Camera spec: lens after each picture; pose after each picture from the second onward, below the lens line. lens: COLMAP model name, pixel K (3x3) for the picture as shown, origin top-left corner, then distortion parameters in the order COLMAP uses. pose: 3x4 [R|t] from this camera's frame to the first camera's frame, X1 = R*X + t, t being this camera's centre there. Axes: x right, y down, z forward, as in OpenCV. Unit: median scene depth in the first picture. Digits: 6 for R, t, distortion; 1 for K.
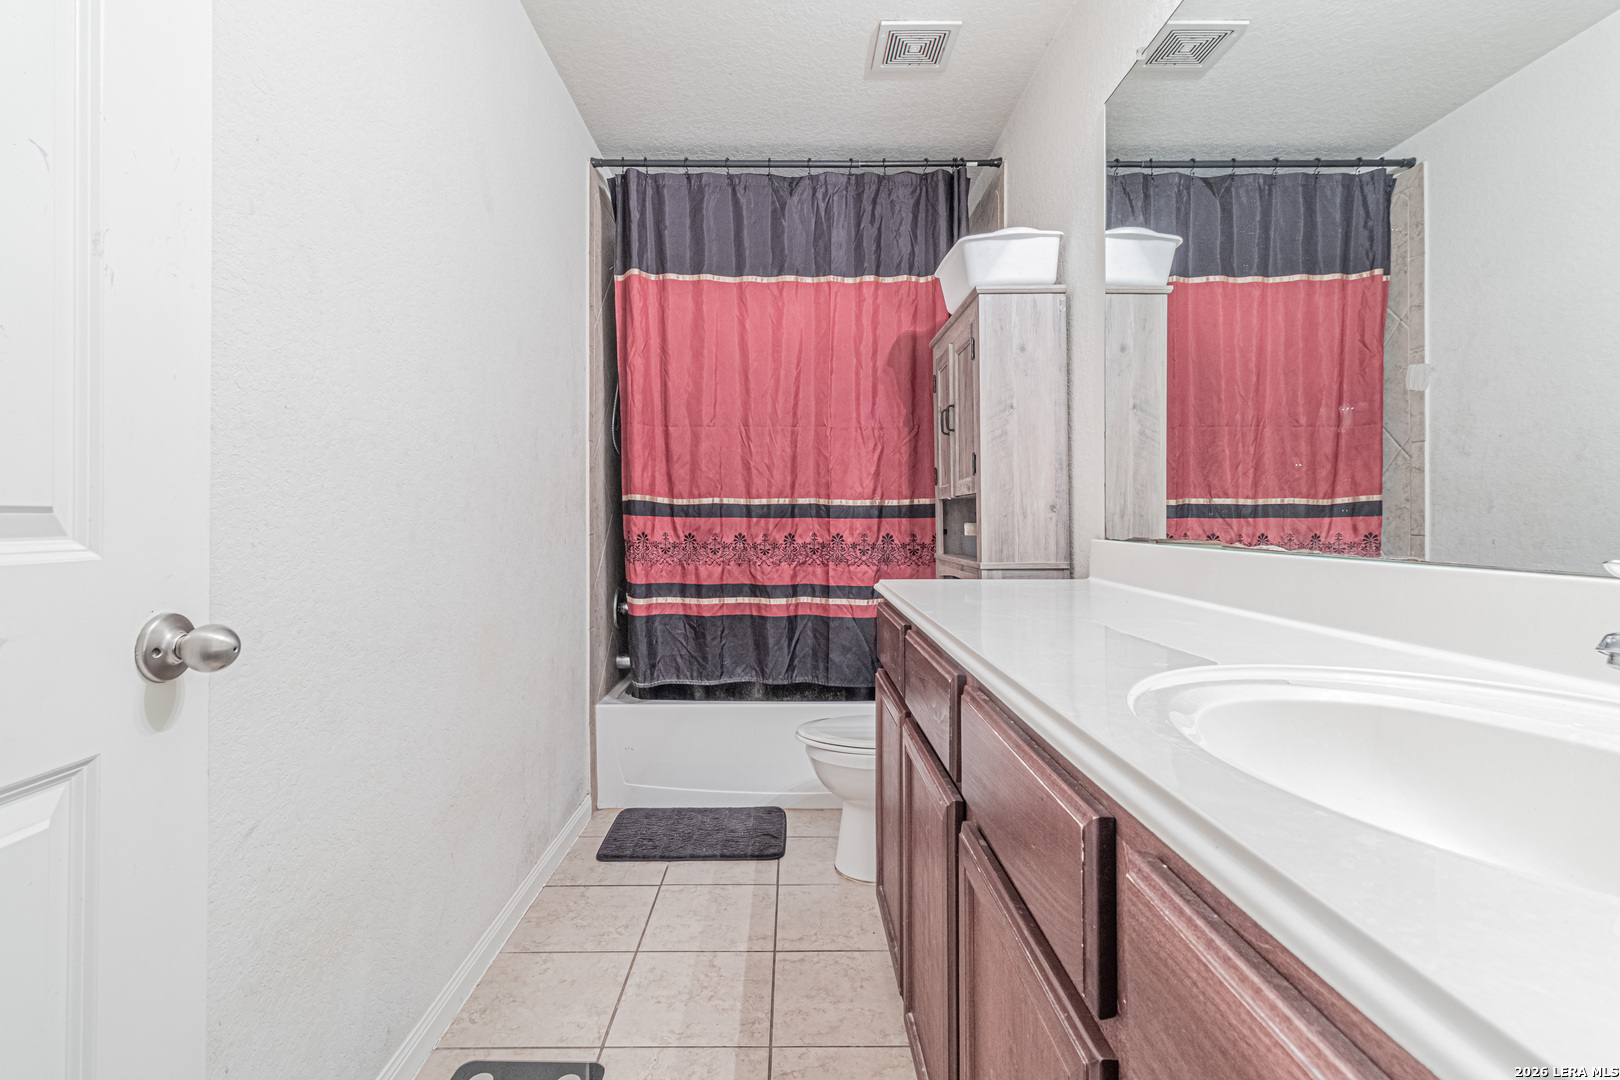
lens RADIAL K [[751.5, 0, 807.3], [0, 751.5, 531.5], [0, 0, 1]] dist [0.003207, 0.000186]
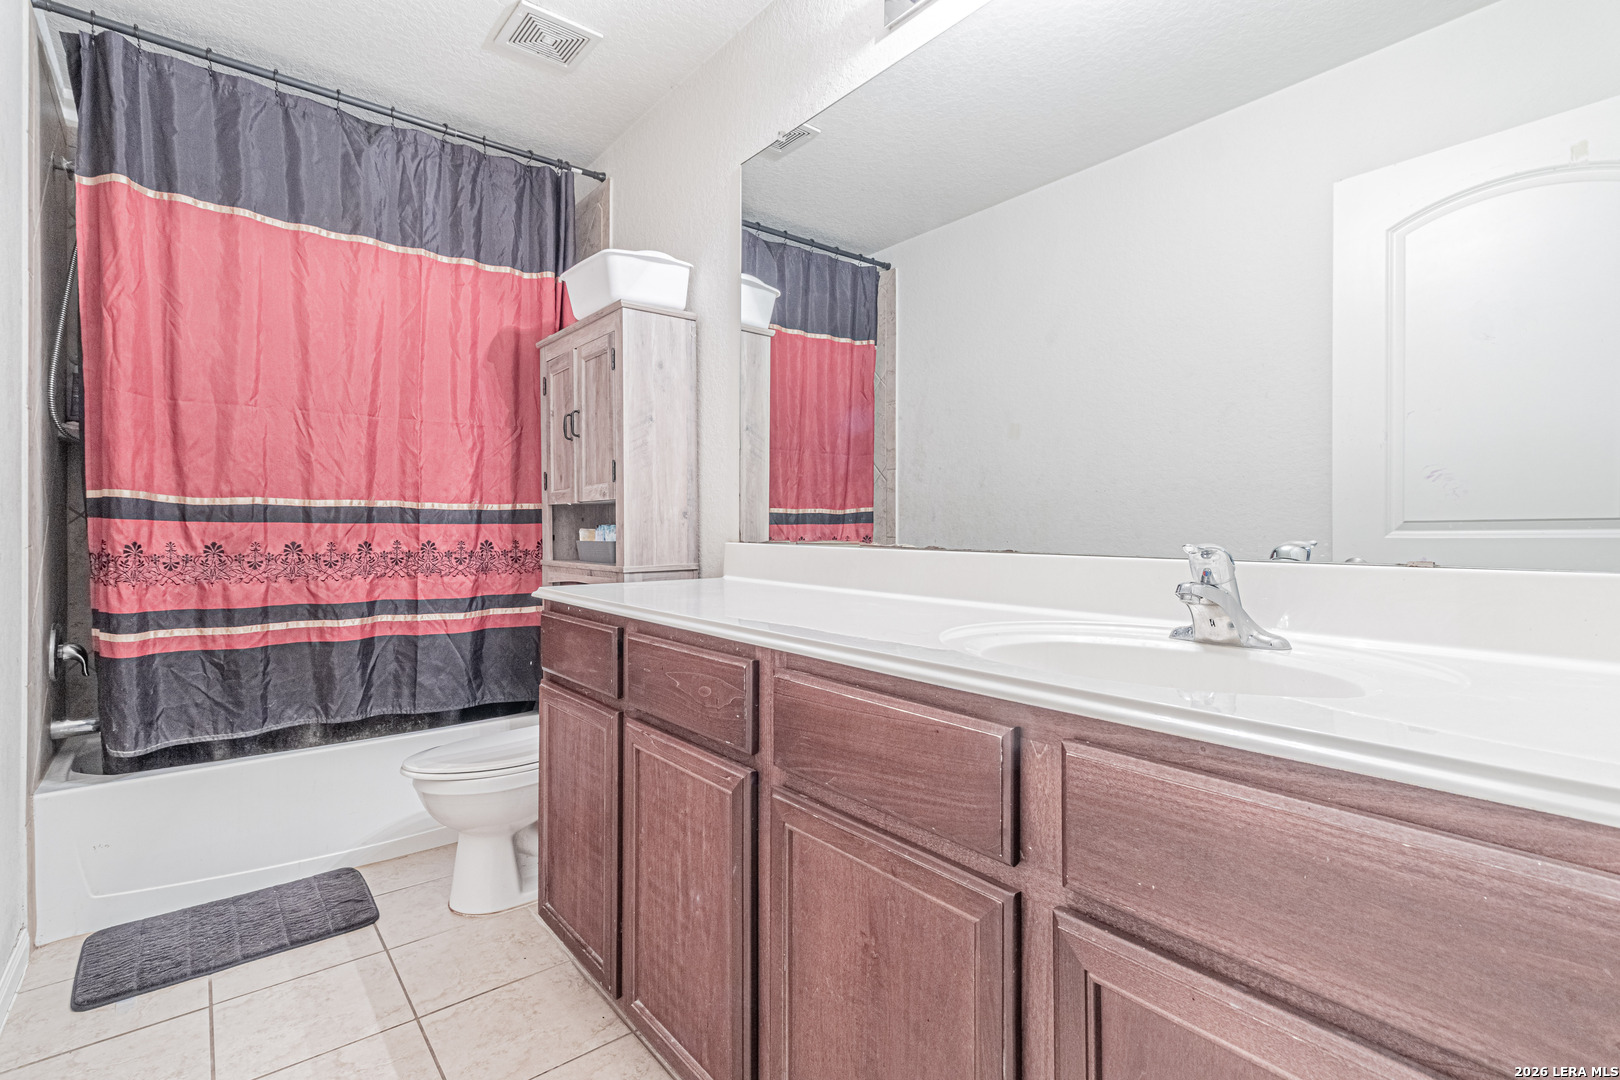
lens RADIAL K [[745.3, 0, 815.8], [0, 745.3, 543.6], [0, 0, 1]] dist [0.002261, 0.000241]
pose [[0.775580, -0.013963, 0.631094, -0.165353], [0.009617, 0.999901, 0.010304, 0.001352], [-0.631176, -0.001923, 0.775638, 0.026188]]
